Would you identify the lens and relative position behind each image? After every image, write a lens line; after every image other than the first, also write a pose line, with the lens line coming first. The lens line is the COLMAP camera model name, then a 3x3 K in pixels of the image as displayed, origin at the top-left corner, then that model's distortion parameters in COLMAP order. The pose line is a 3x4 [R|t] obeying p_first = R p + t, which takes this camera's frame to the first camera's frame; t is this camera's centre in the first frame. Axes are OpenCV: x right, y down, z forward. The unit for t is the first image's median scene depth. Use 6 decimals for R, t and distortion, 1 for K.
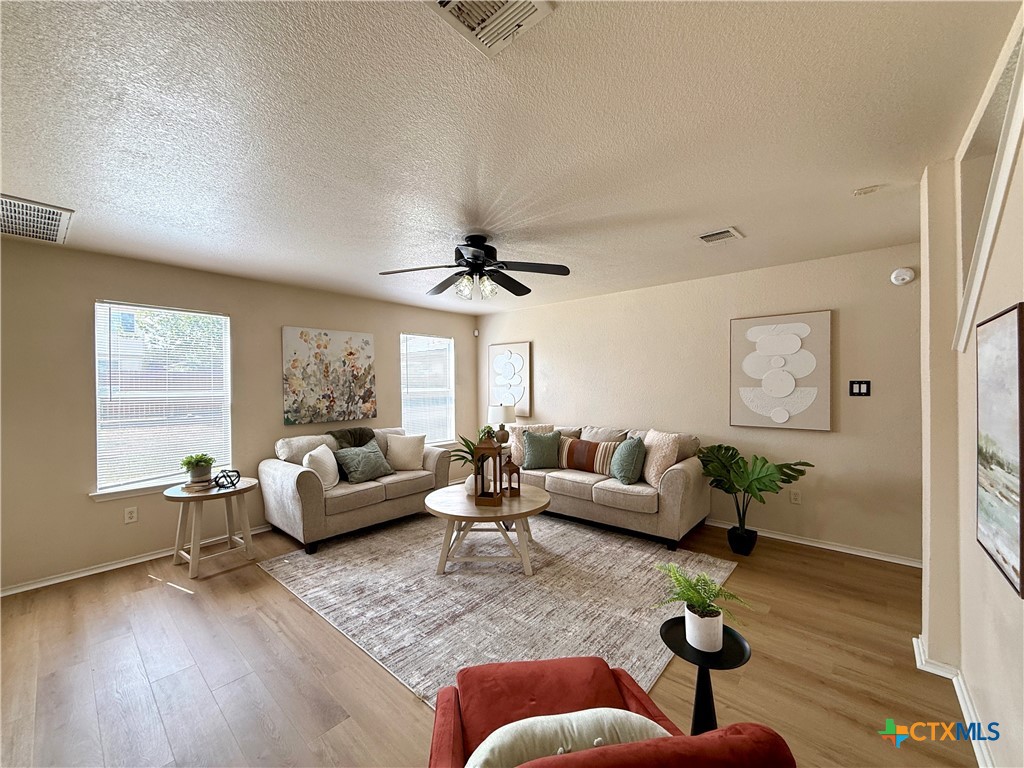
lens RADIAL K [[411.0, 0, 510.7], [0, 411.0, 387.9], [0, 0, 1]] dist [0.000688, -0.000120]
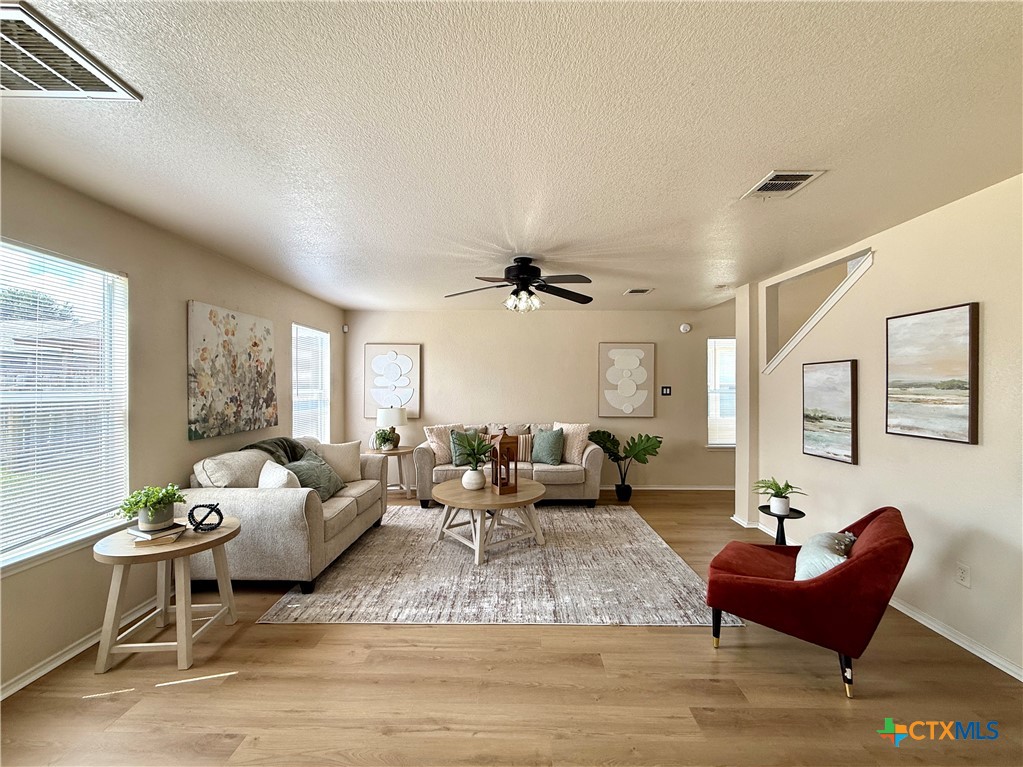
lens RADIAL K [[421.3, 0, 509.2], [0, 421.3, 387.0], [0, 0, 1]] dist [0.001171, 0.000084]
pose [[0.752130, 0.009810, 0.658942, -0.611100], [-0.004027, 0.999939, -0.010291, 0.004199], [-0.659003, 0.005087, 0.752123, 0.093833]]
